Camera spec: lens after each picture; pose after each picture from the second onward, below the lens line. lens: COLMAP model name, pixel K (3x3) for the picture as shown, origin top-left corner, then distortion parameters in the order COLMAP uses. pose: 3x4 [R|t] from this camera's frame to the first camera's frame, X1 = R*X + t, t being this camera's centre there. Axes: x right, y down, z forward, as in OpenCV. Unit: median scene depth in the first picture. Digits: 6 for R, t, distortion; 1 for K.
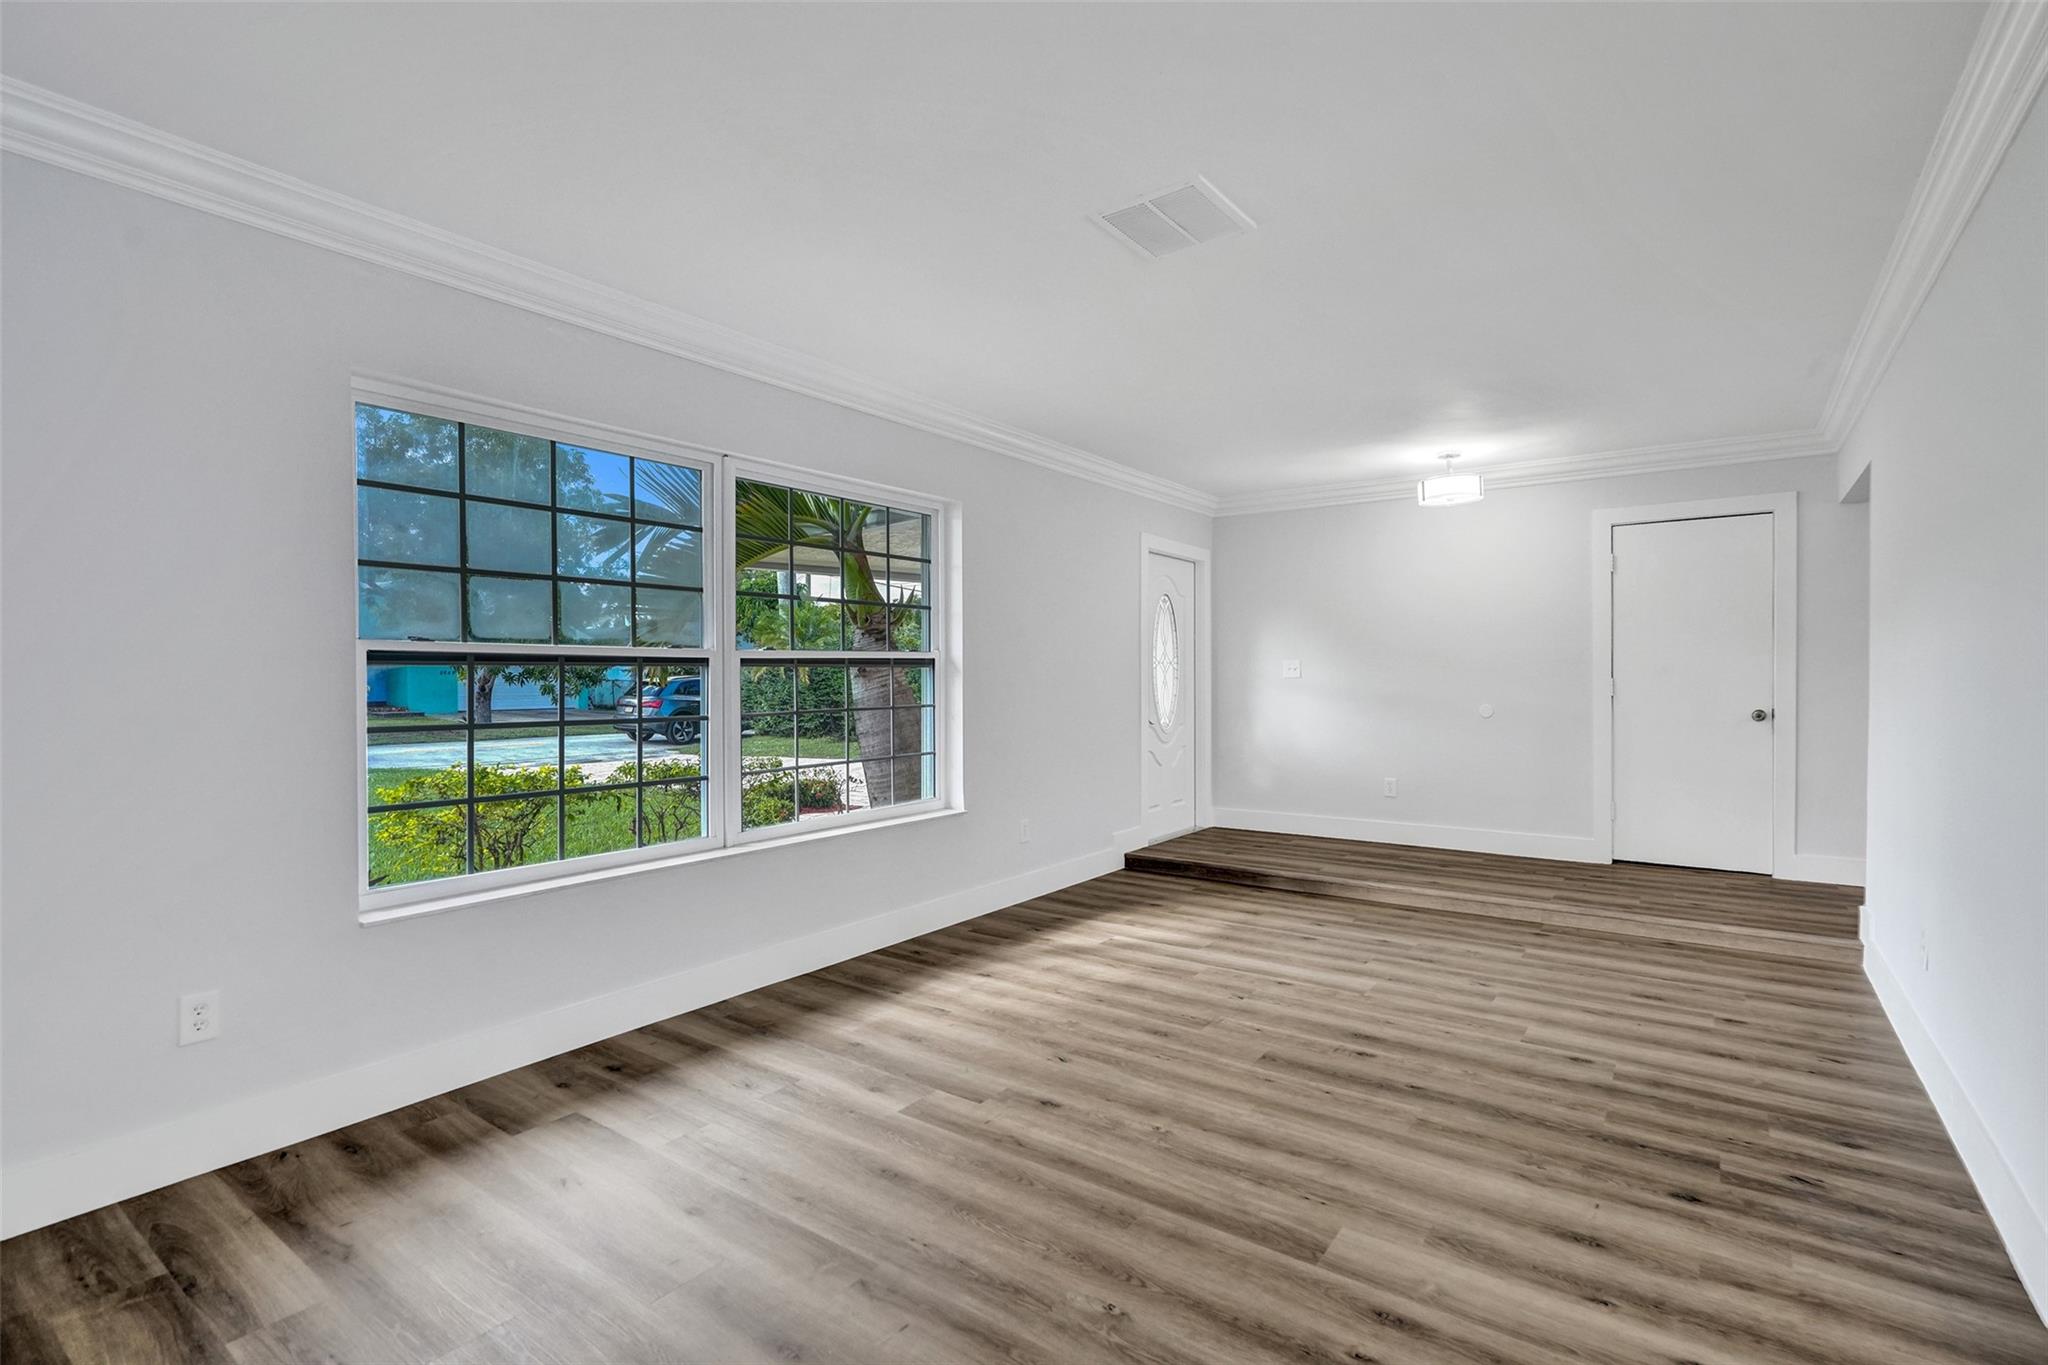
lens RADIAL K [[948.1, 0, 1024.0], [0, 948.1, 682.5], [0, 0, 1]] dist [0.001231, -0.006740]
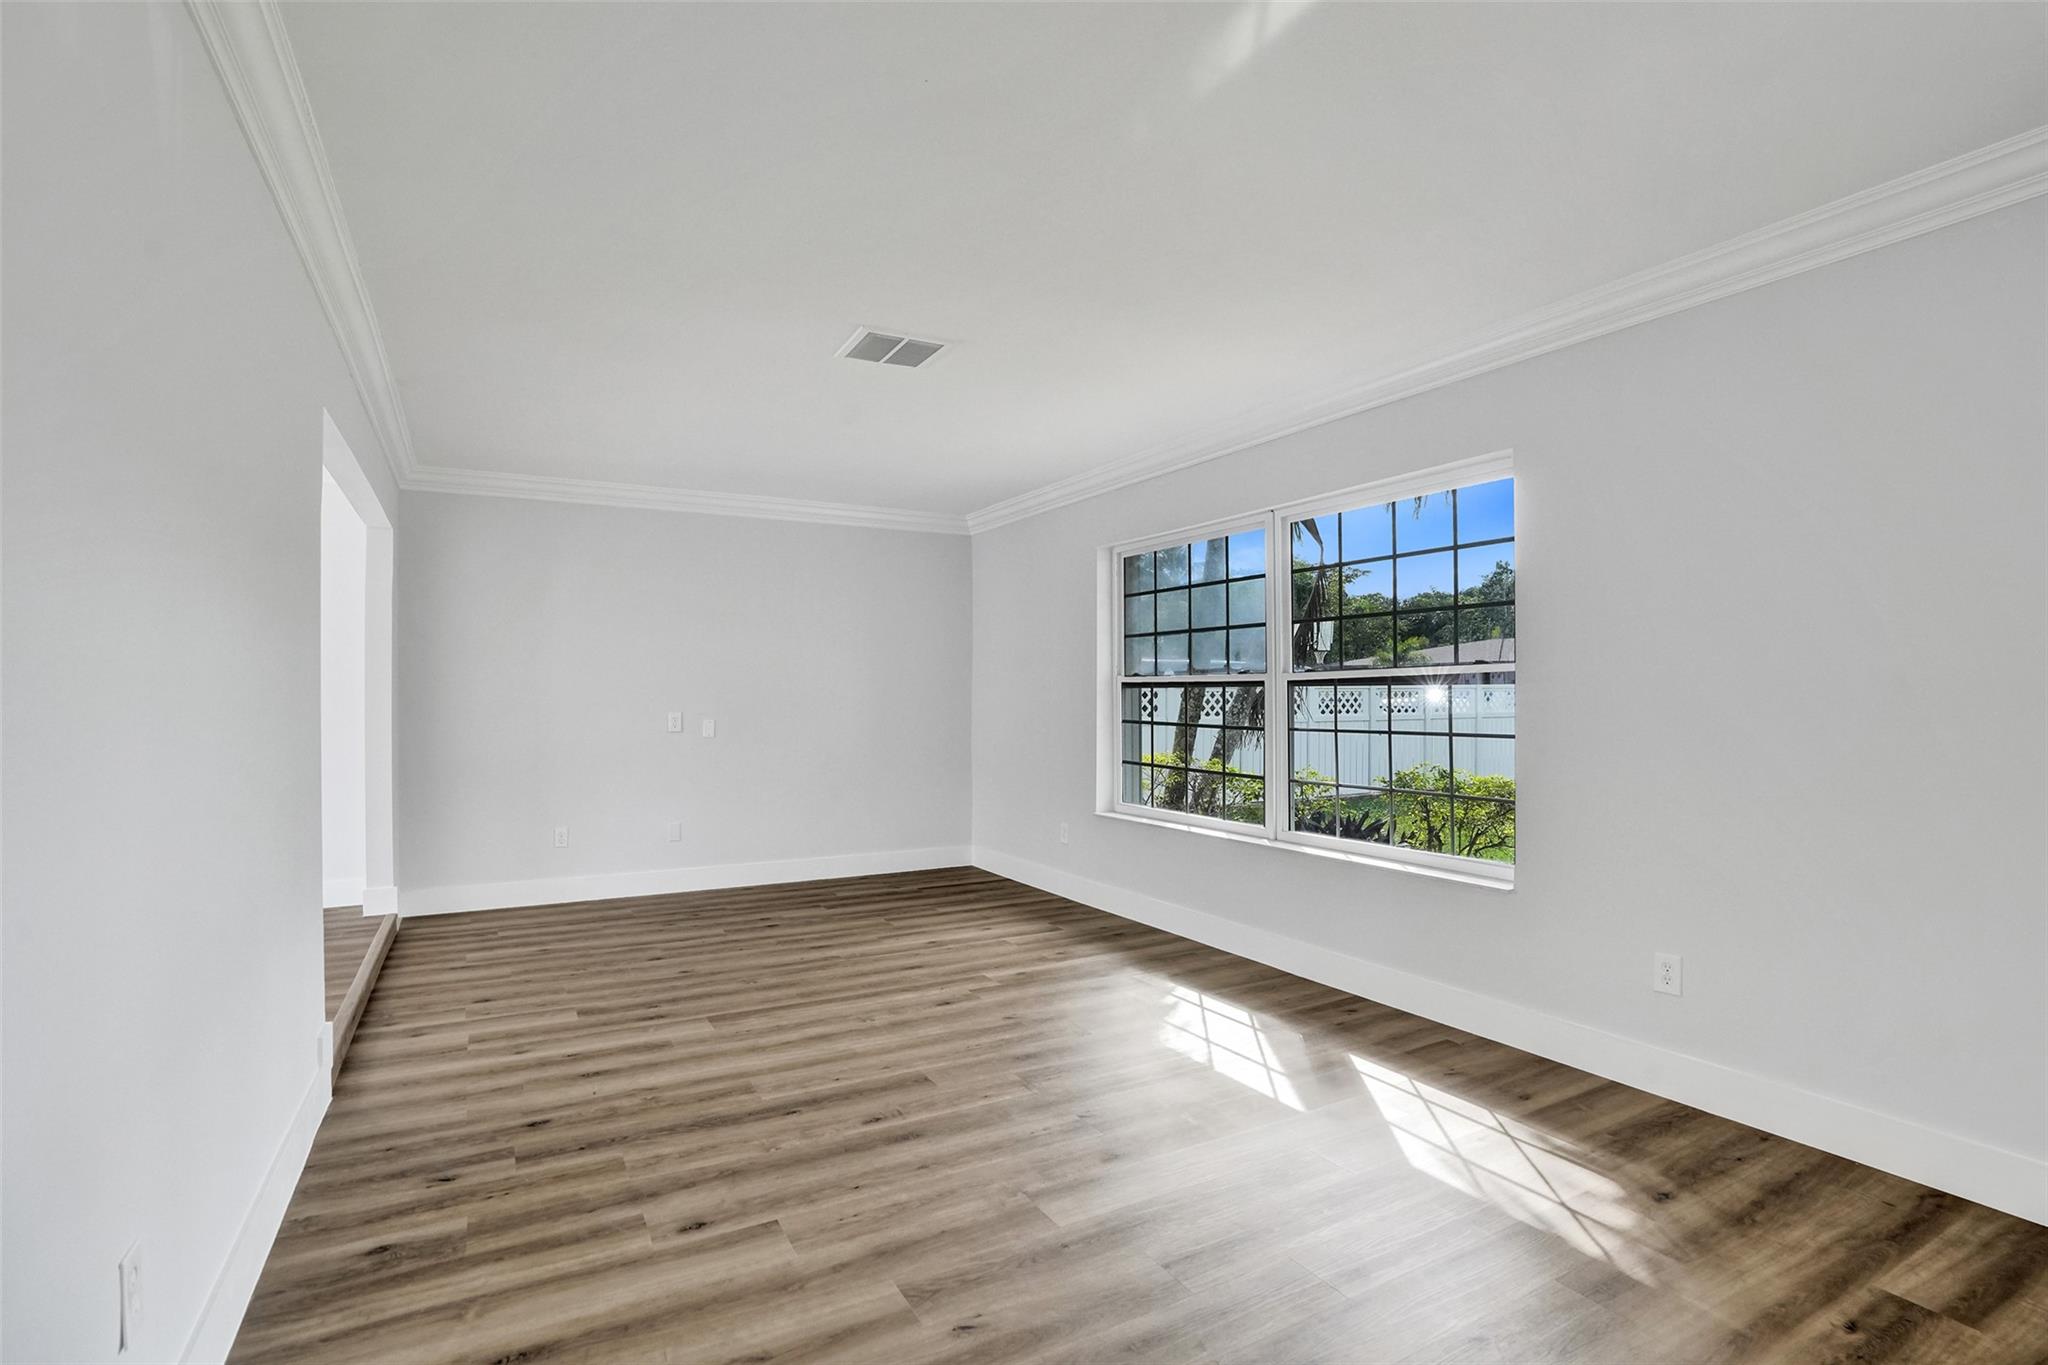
lens RADIAL K [[972.3, 0, 1037.9], [0, 972.3, 681.7], [0, 0, 1]] dist [-0.060808, 0.020371]
pose [[-0.408226, -0.008256, -0.912843, 1.303408], [-0.001074, 0.999963, -0.008563, -0.019244], [0.912880, -0.002515, -0.408220, 1.746232]]
